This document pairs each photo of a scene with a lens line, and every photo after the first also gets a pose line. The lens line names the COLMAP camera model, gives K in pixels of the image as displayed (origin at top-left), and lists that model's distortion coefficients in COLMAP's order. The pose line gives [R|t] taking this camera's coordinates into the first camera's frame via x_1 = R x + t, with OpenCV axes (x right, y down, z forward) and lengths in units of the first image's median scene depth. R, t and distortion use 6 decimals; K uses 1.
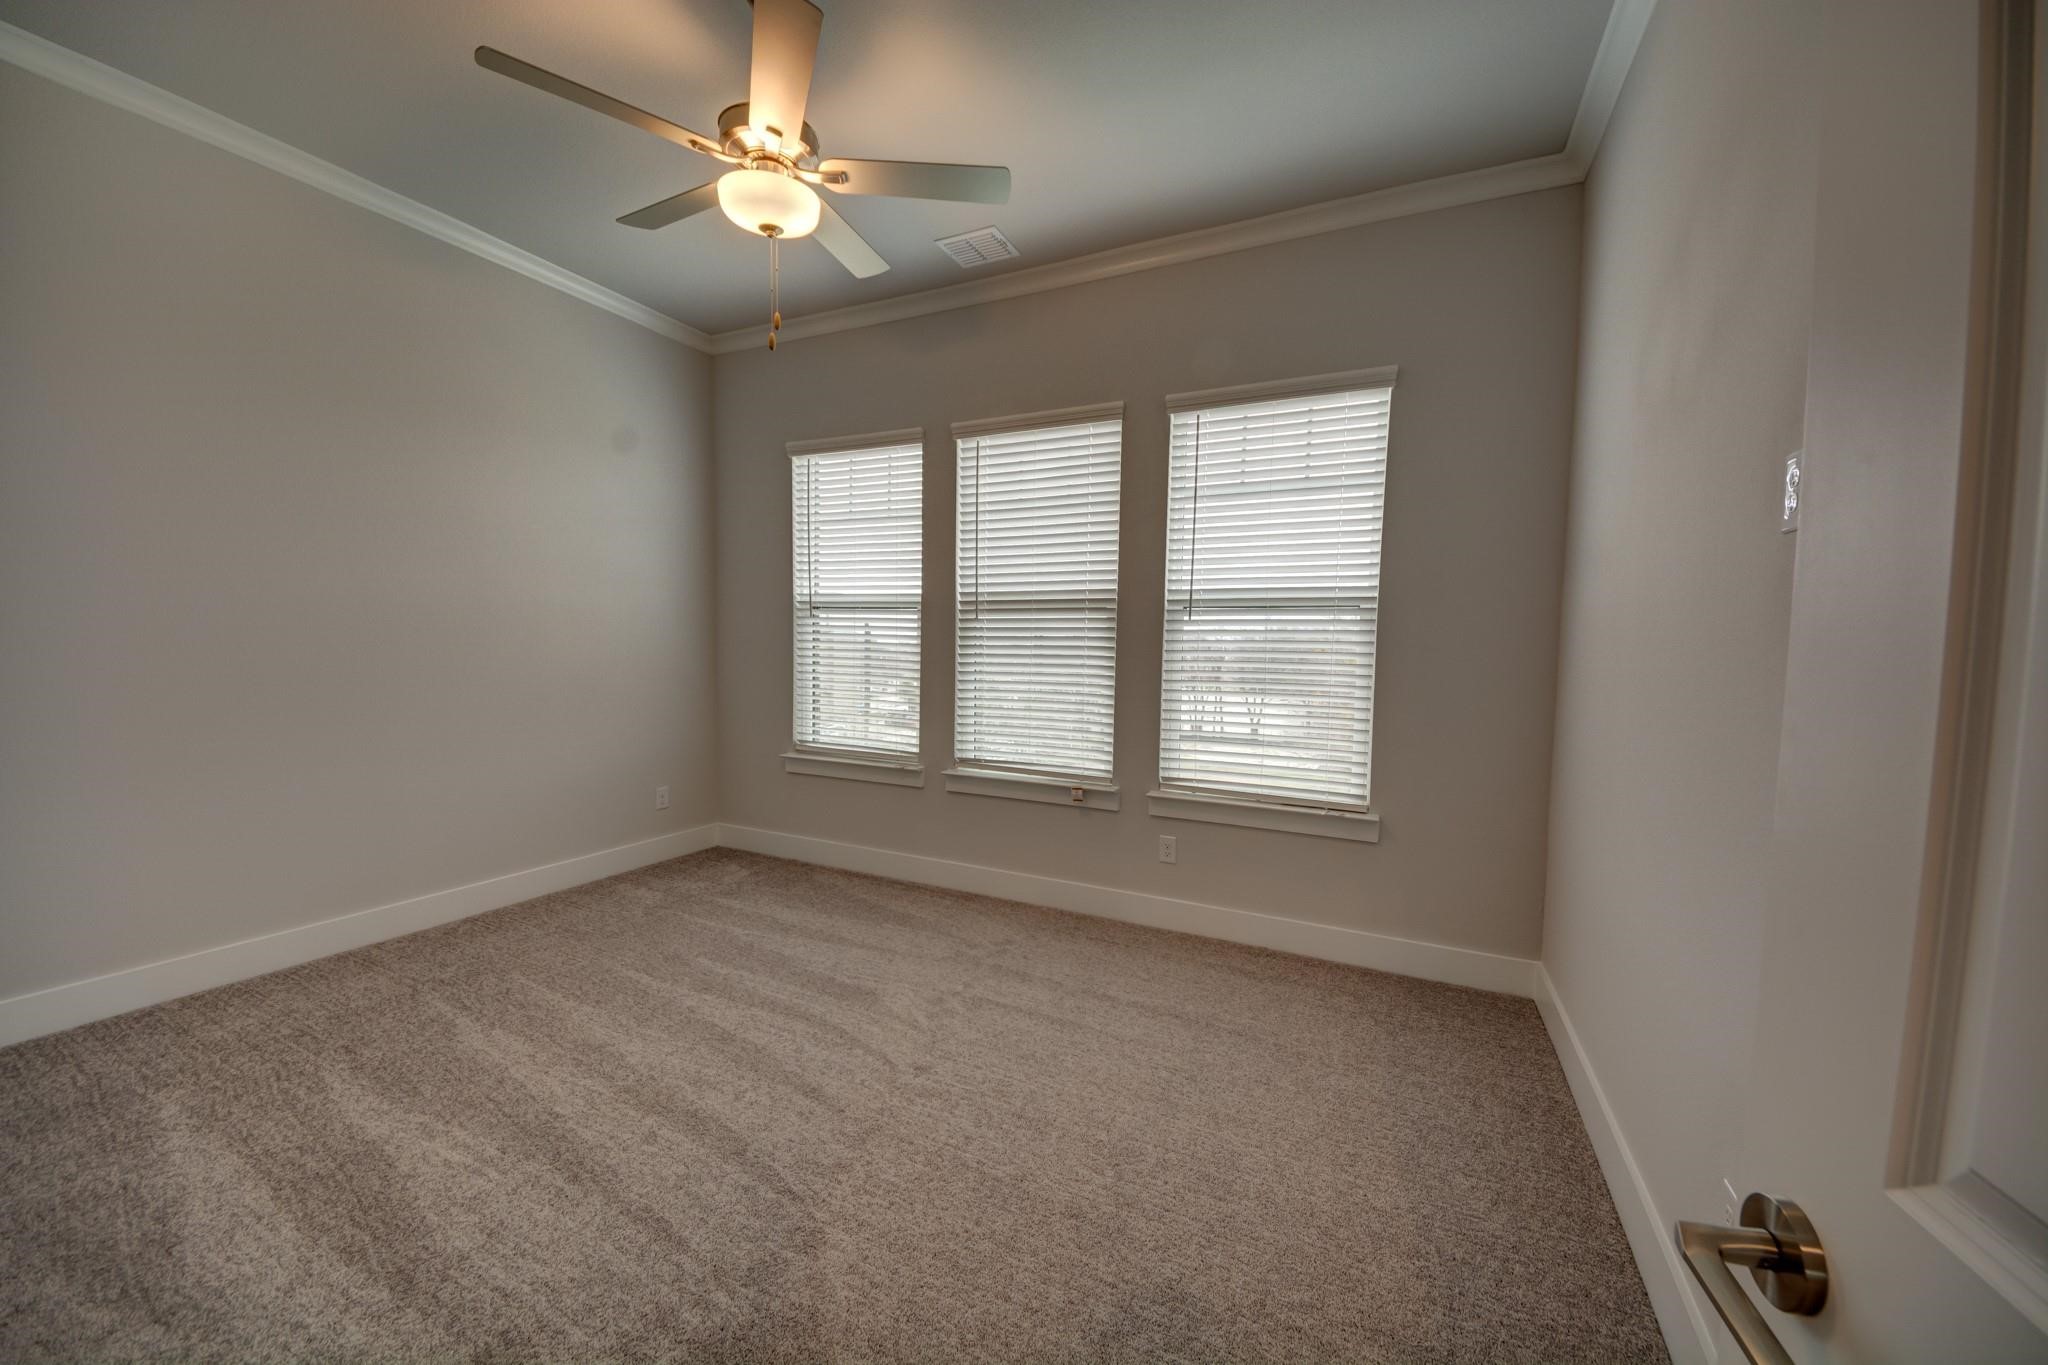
lens RADIAL K [[746.9, 0, 1016.3], [0, 746.9, 688.8], [0, 0, 1]] dist [0.011568, -0.006042]
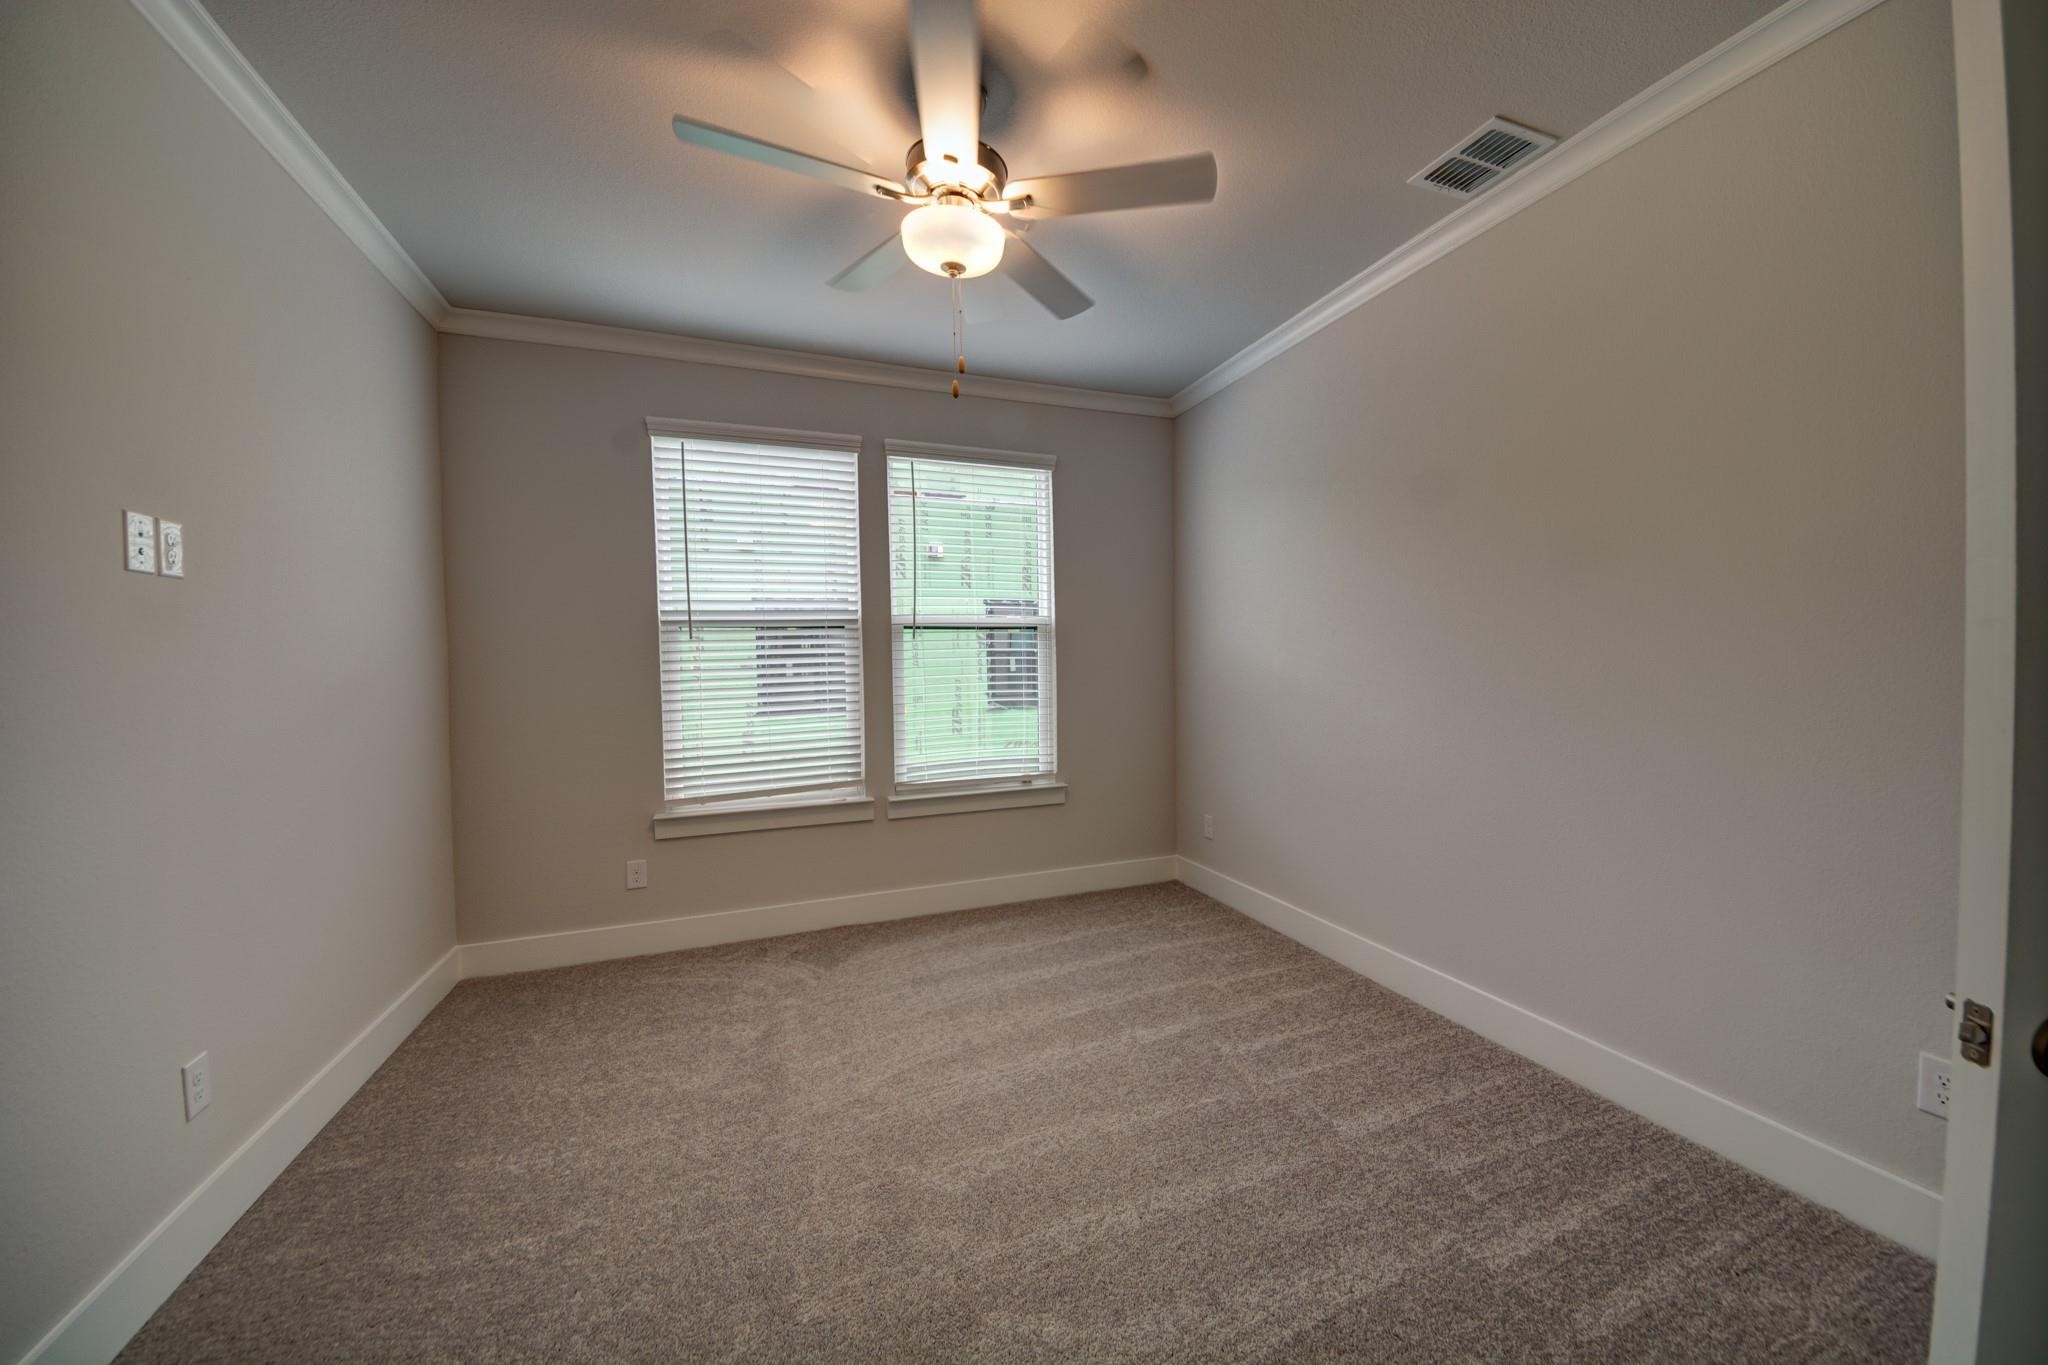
lens RADIAL K [[667.7, 0, 1013.3], [0, 667.7, 681.8], [0, 0, 1]] dist [-0.001821, -0.000022]
pose [[0.707717, -0.053275, 0.704484, -0.389706], [0.073649, 0.997283, 0.001430, -0.018632], [-0.702647, 0.050873, 0.709718, 0.181466]]
